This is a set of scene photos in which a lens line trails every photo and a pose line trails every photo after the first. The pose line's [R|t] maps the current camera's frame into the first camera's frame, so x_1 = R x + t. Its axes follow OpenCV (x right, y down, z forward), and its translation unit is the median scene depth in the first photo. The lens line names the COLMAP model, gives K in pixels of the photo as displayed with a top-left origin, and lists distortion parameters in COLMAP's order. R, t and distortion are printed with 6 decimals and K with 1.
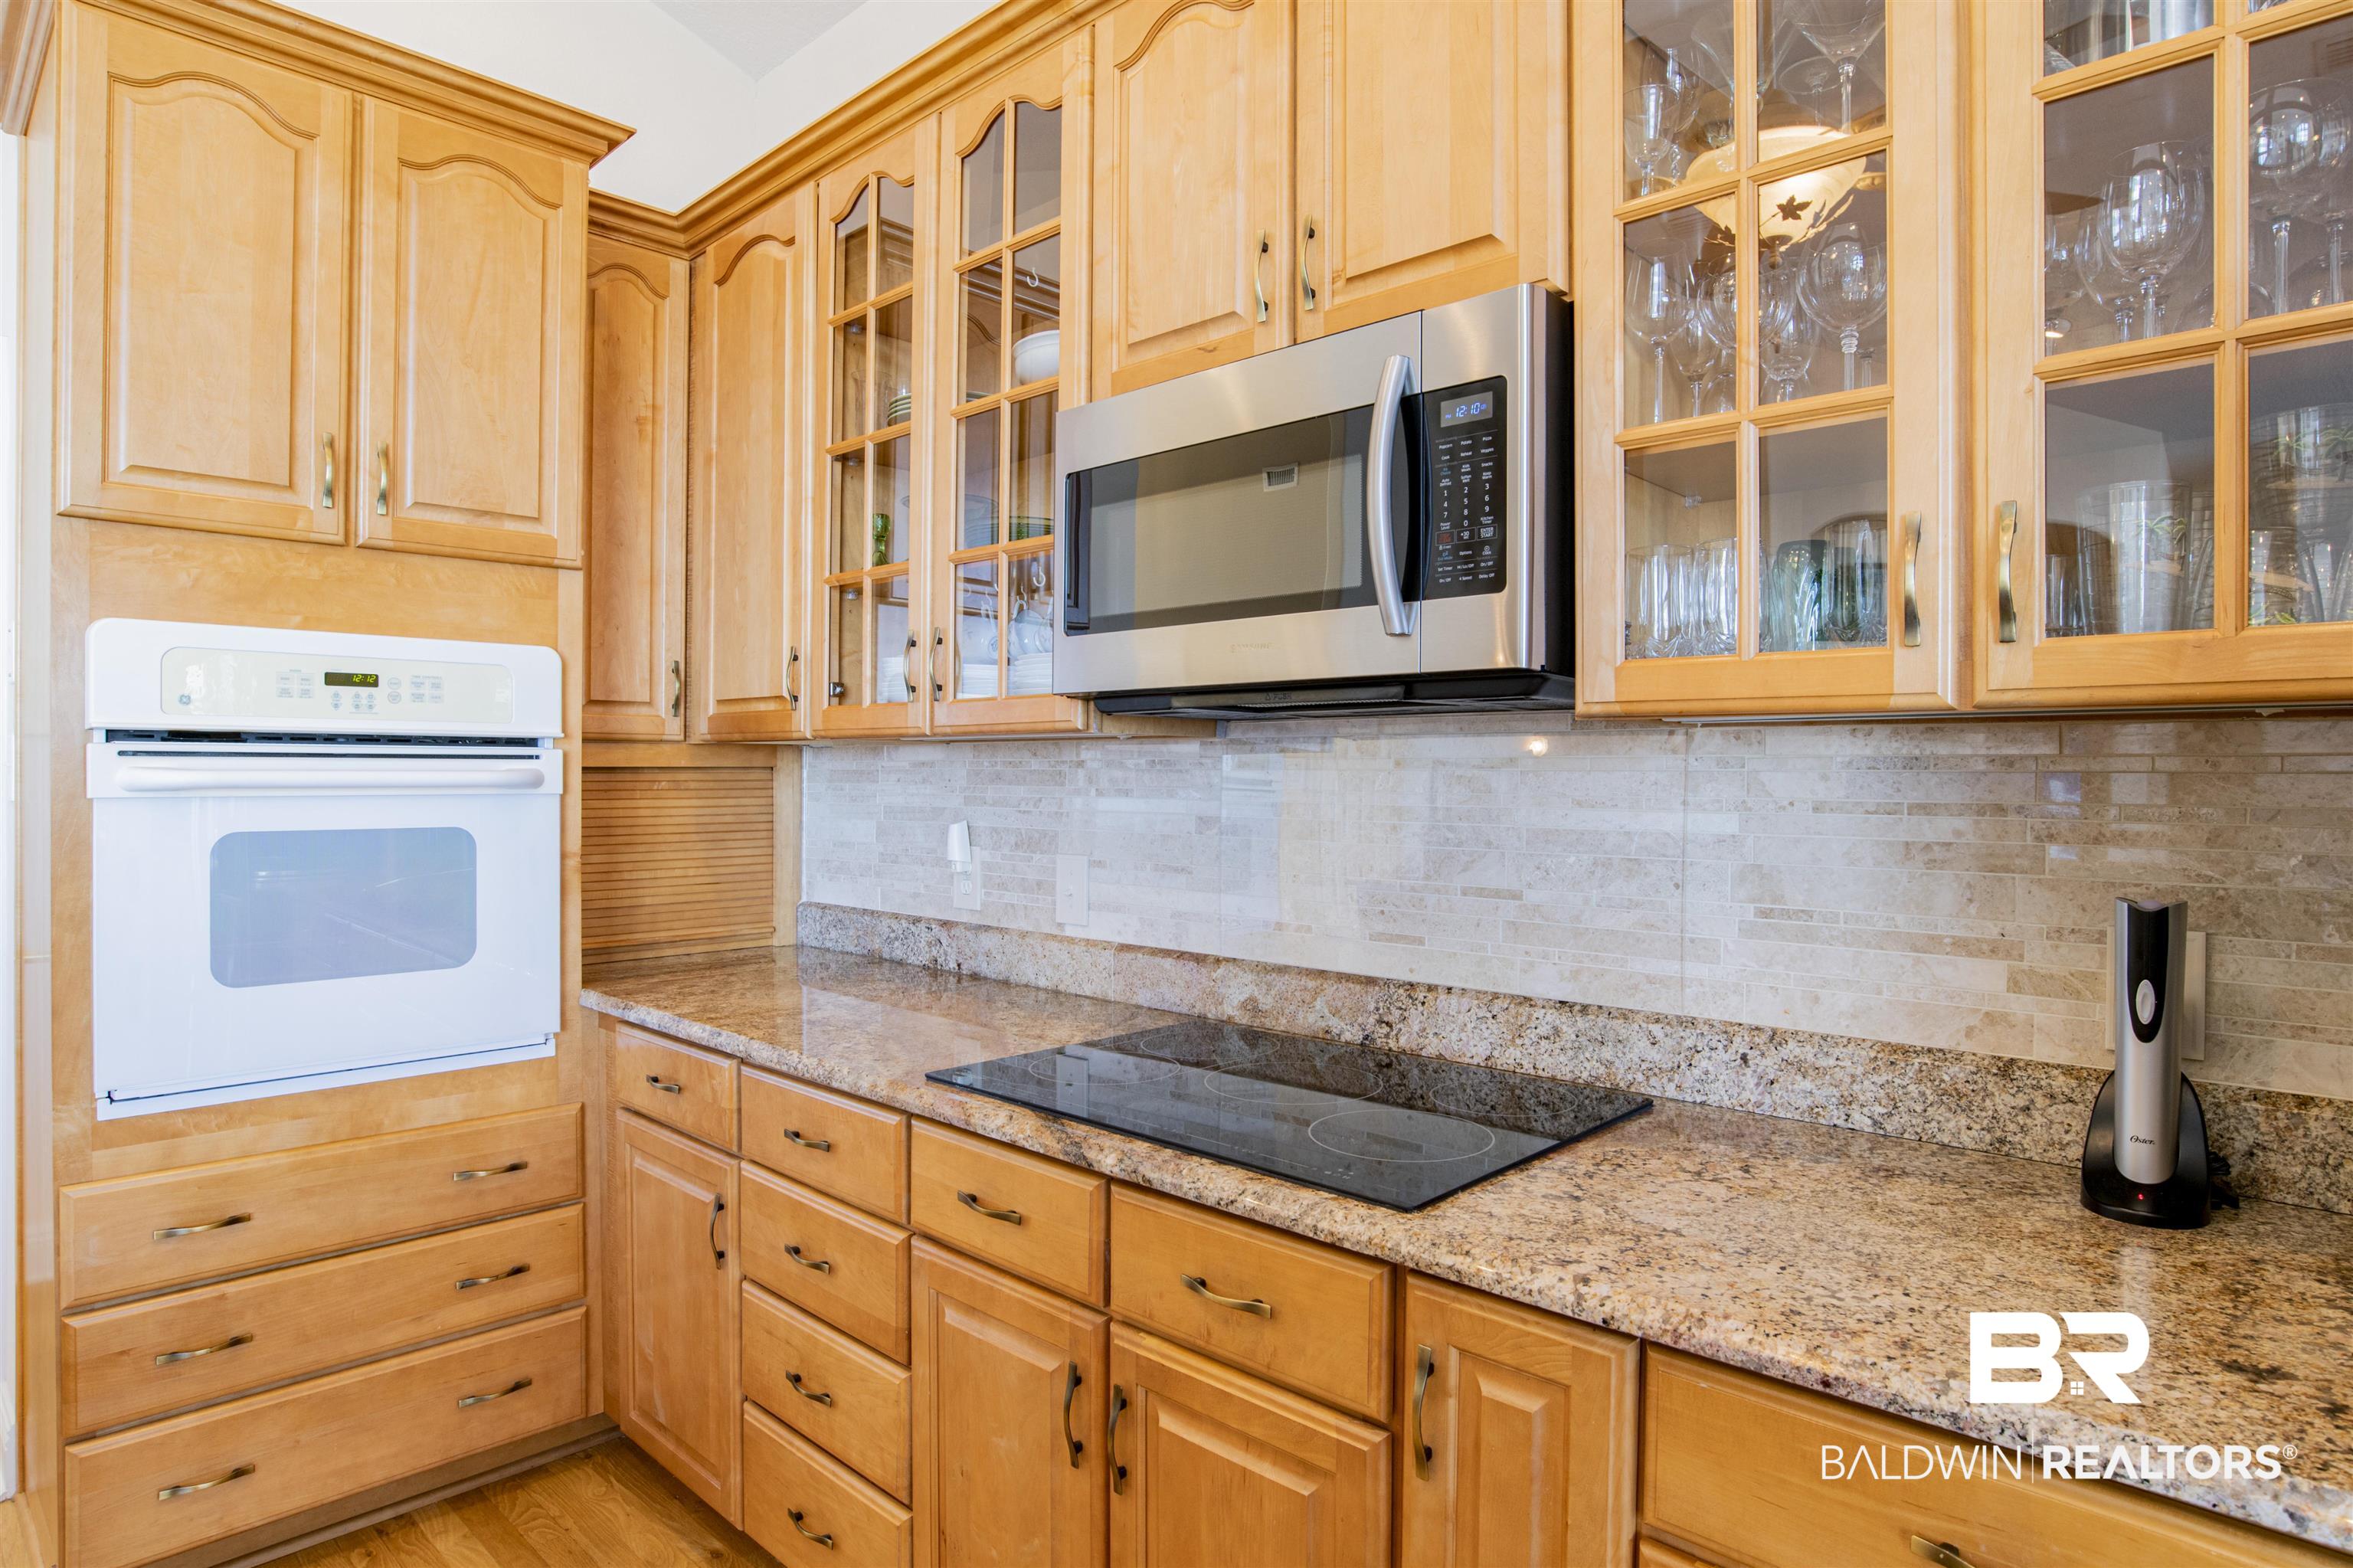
lens RADIAL K [[1300.4, 0, 1182.4], [0, 1300.4, 776.2], [0, 0, 1]] dist [-0.034680, 0.000829]
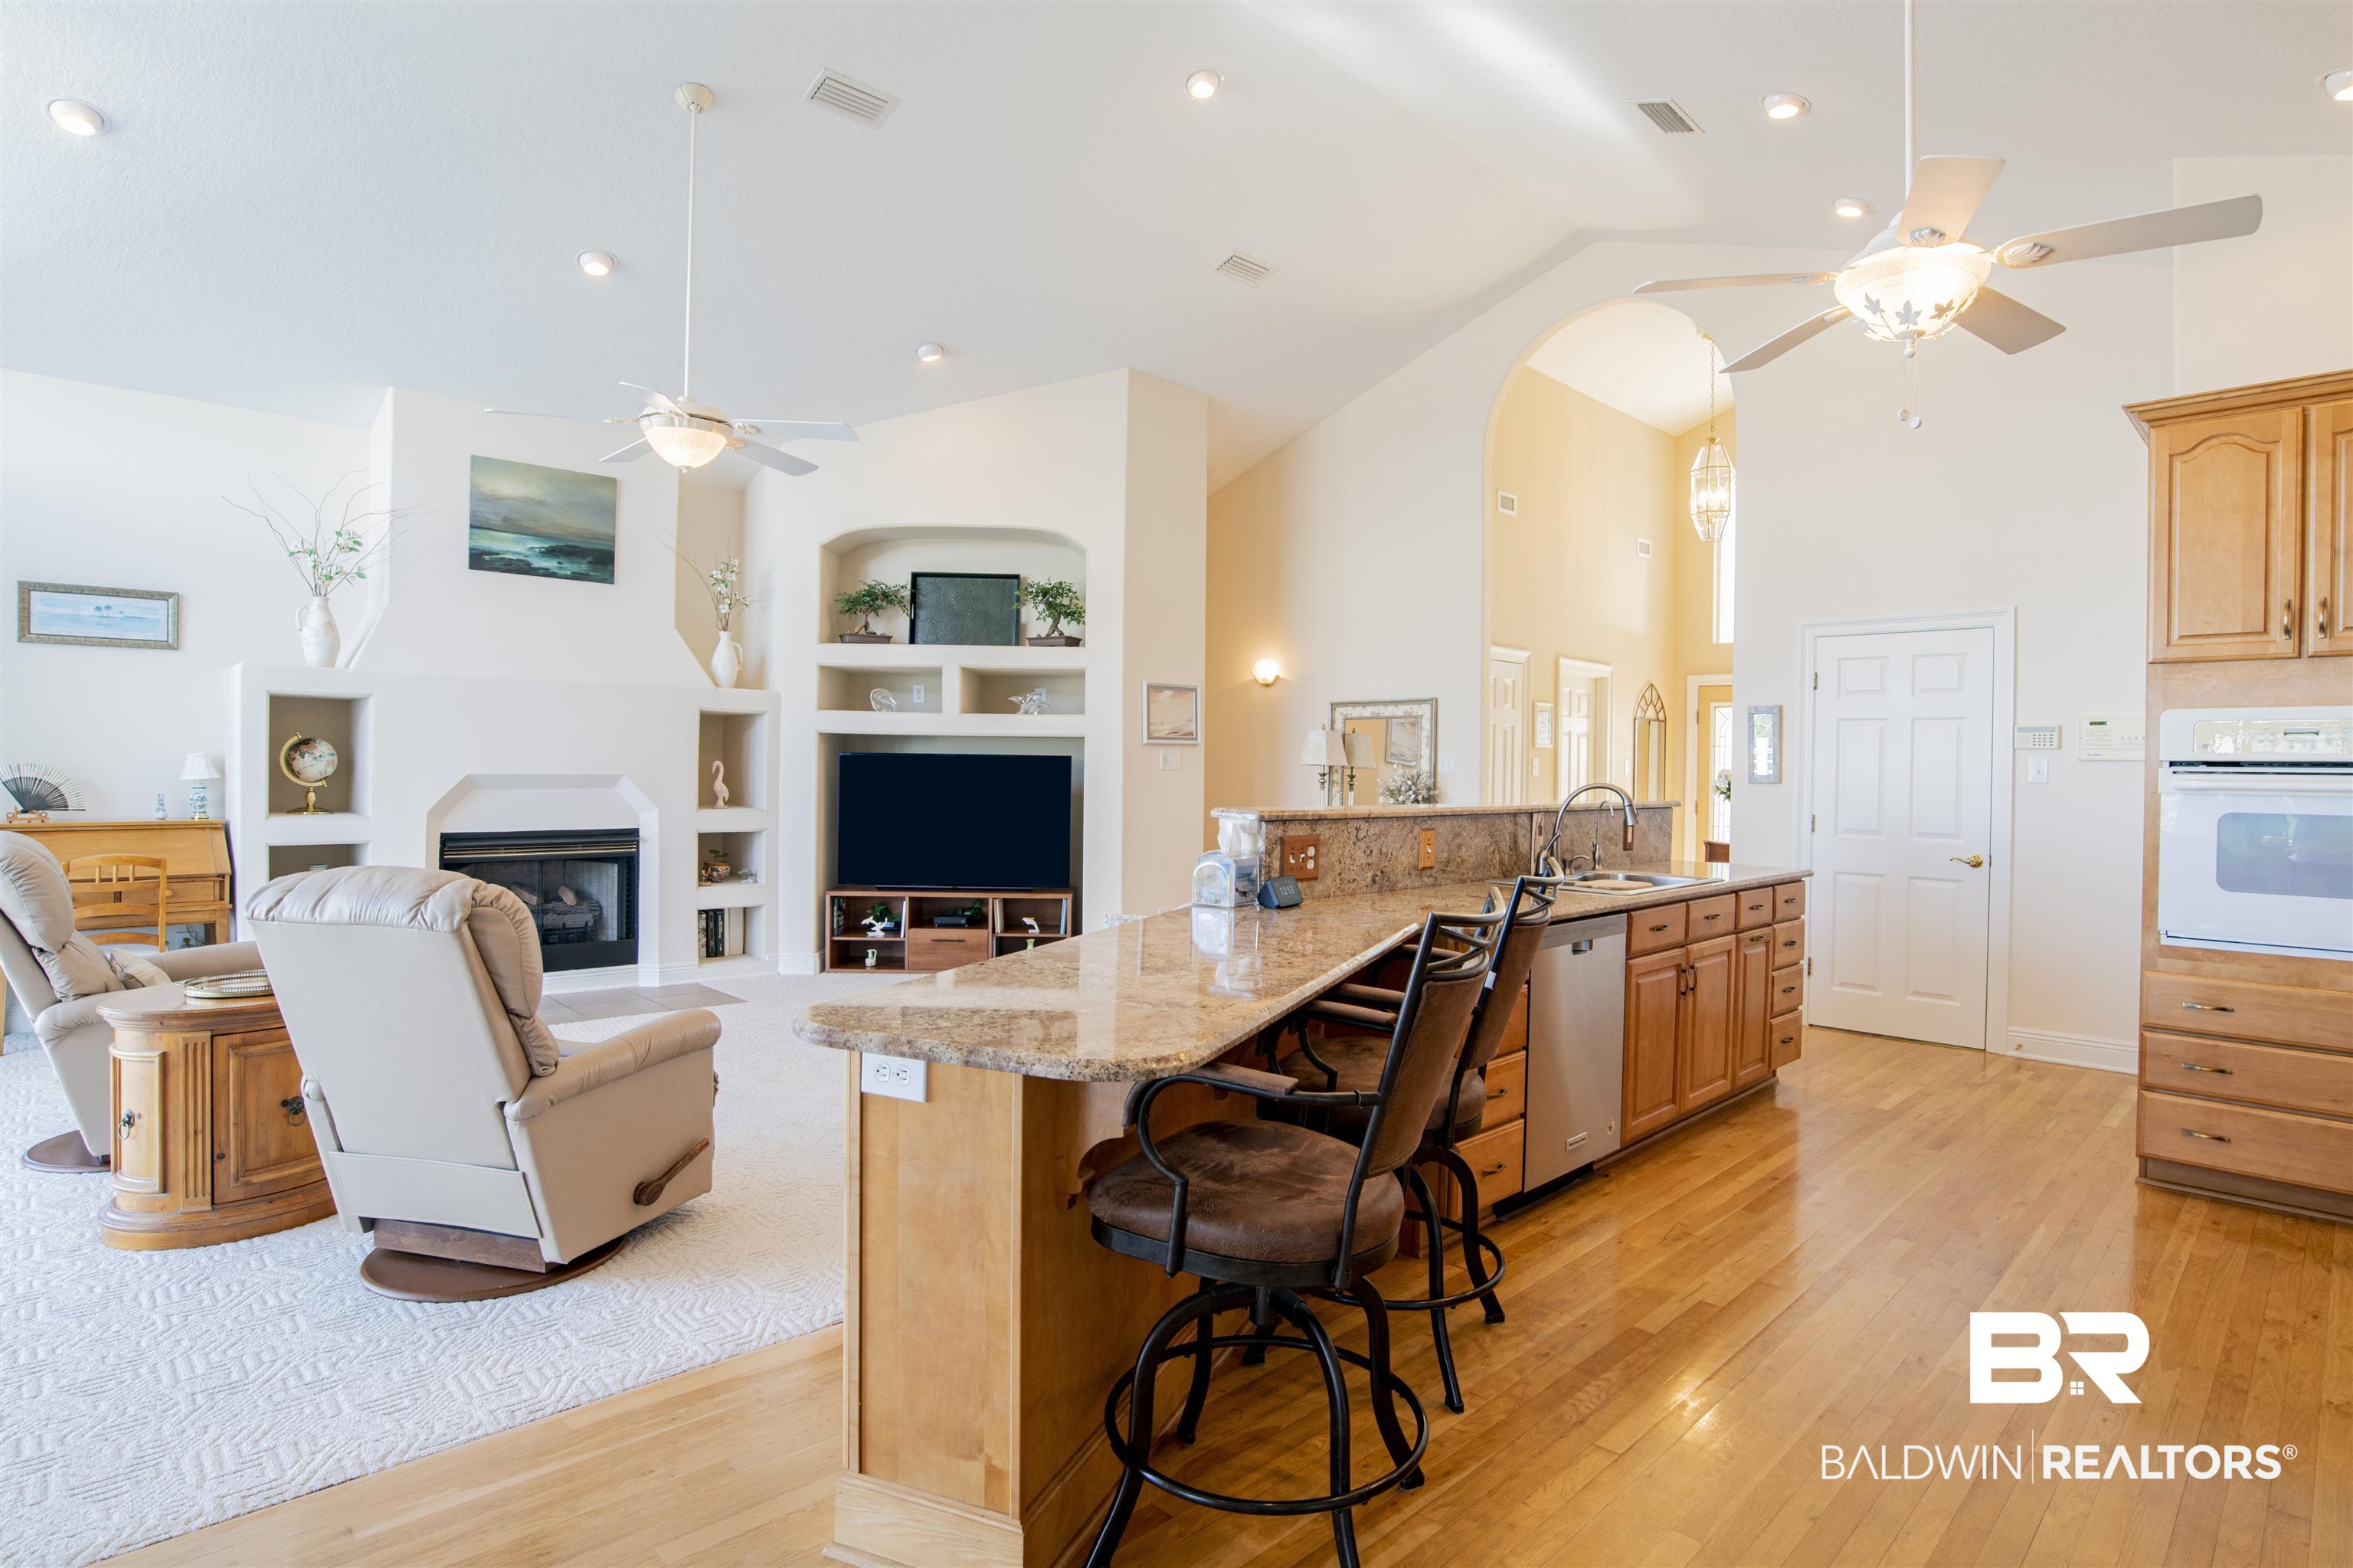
lens RADIAL K [[1215.2, 0, 1194.7], [0, 1215.2, 774.9], [0, 0, 1]] dist [-0.061865, 0.022192]
pose [[-0.029564, 0.003370, -0.999557, 1.042599], [-0.016120, 0.999863, 0.003848, 0.004552], [0.999433, 0.016226, -0.029506, -0.512604]]
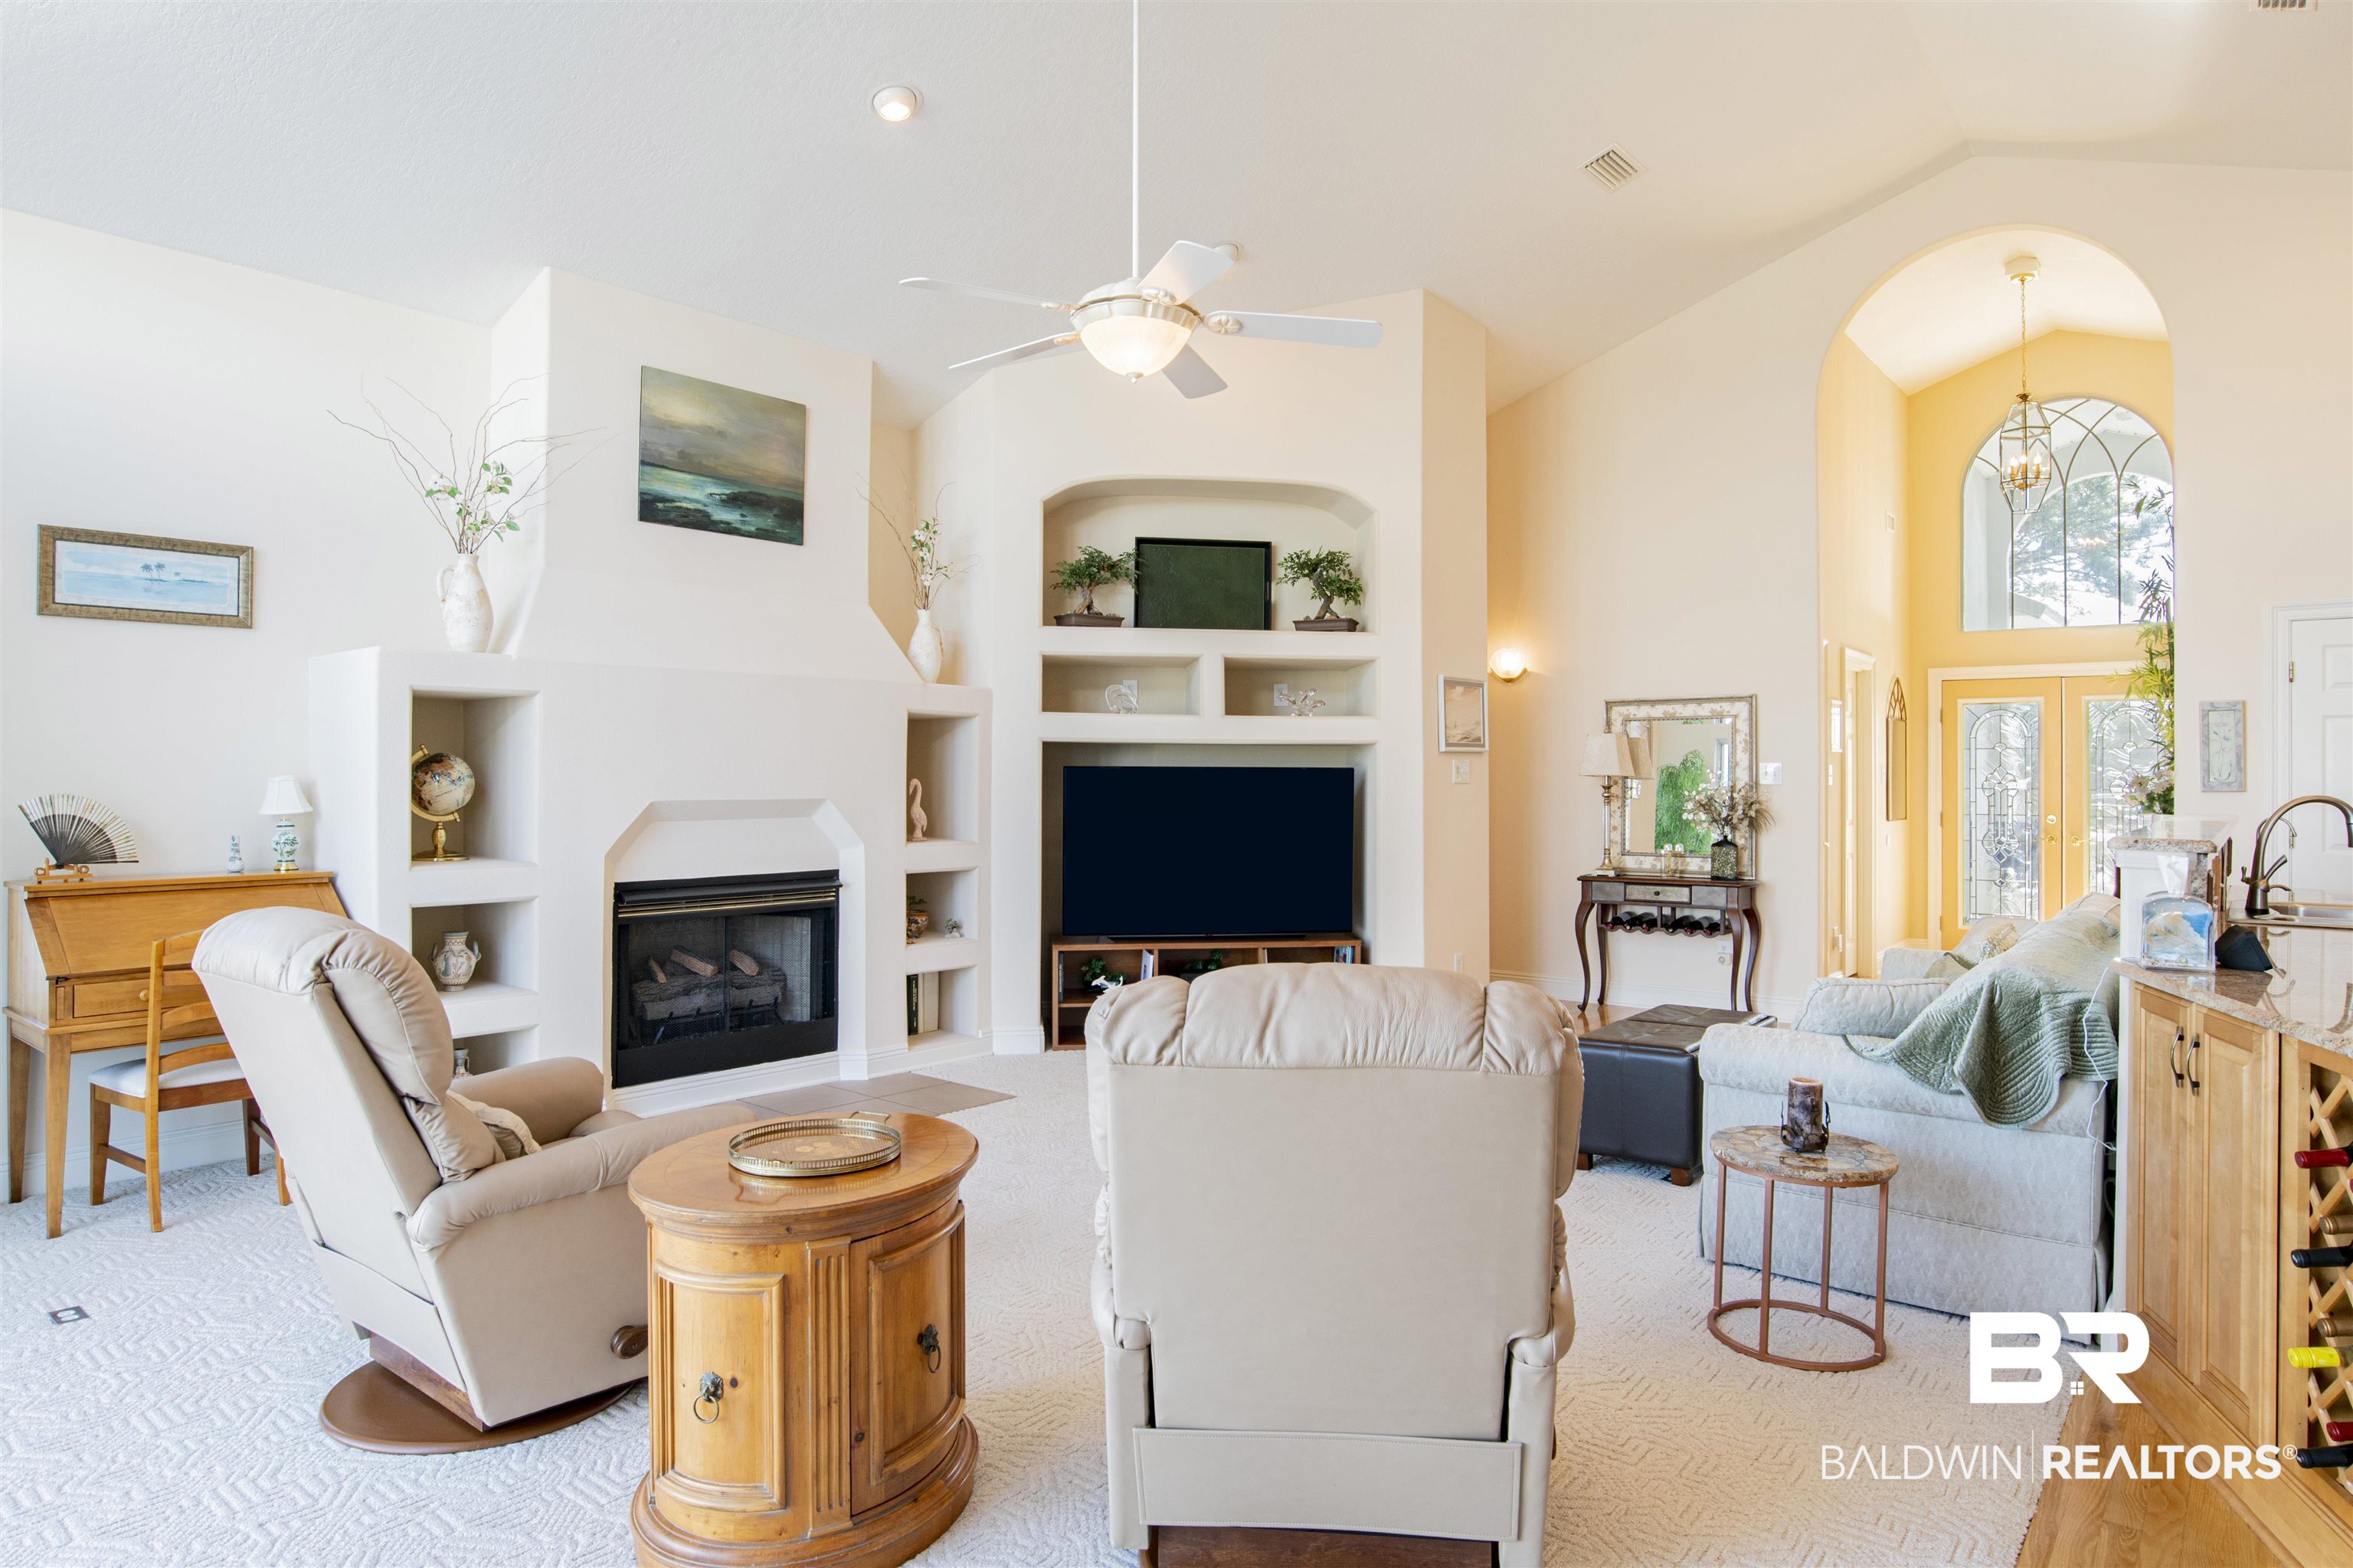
lens RADIAL K [[1368.2, 0, 1202.5], [0, 1368.2, 766.5], [0, 0, 1]] dist [-0.063161, 0.031034]
pose [[0.082223, -0.010854, -0.996555, 0.666305], [-0.004885, 0.999924, -0.011294, 0.003184], [0.996602, 0.005797, 0.082164, -1.600291]]
